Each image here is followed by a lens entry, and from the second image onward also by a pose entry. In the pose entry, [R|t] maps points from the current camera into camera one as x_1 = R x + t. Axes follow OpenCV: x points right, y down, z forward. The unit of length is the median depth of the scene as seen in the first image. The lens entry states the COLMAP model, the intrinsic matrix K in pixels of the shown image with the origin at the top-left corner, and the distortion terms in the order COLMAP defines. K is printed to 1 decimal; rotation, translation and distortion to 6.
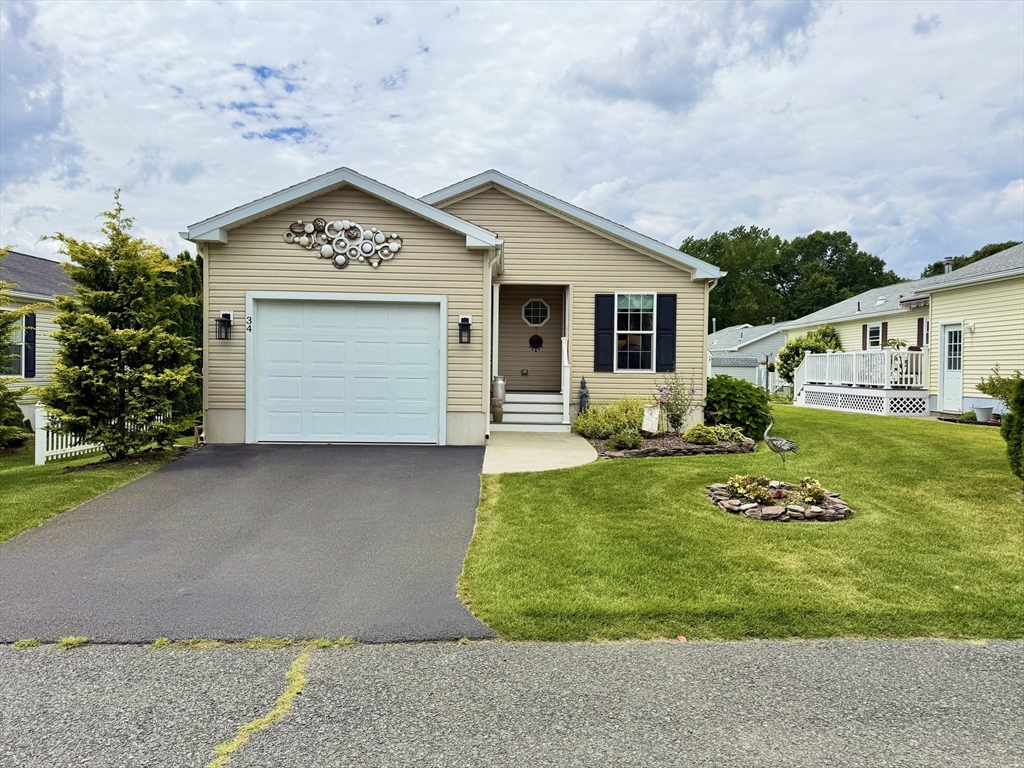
lens RADIAL K [[729.9, 0, 498.2], [0, 729.9, 386.4], [0, 0, 1]] dist [0.099100, -0.129221]
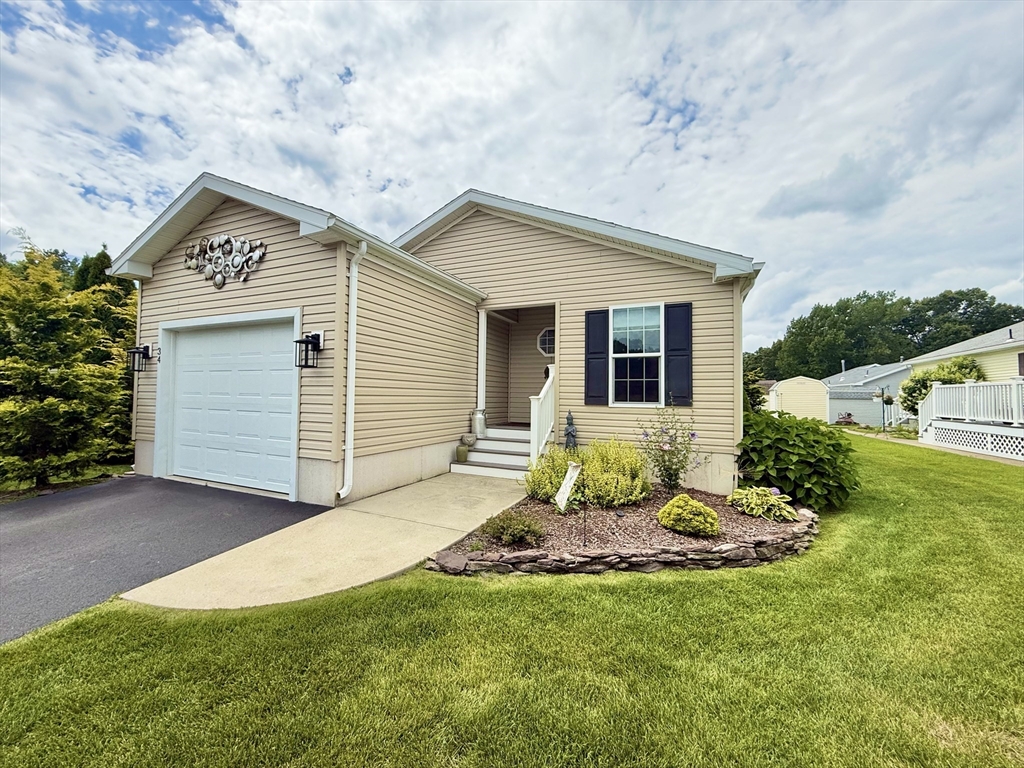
lens RADIAL K [[407.2, 0, 511.2], [0, 407.2, 382.8], [0, 0, 1]] dist [-0.001212, 0.000356]
pose [[0.911797, -0.014330, -0.410392, 0.243981], [-0.012569, 0.997949, -0.062771, -0.015286], [0.410449, 0.062393, 0.909746, 0.549394]]
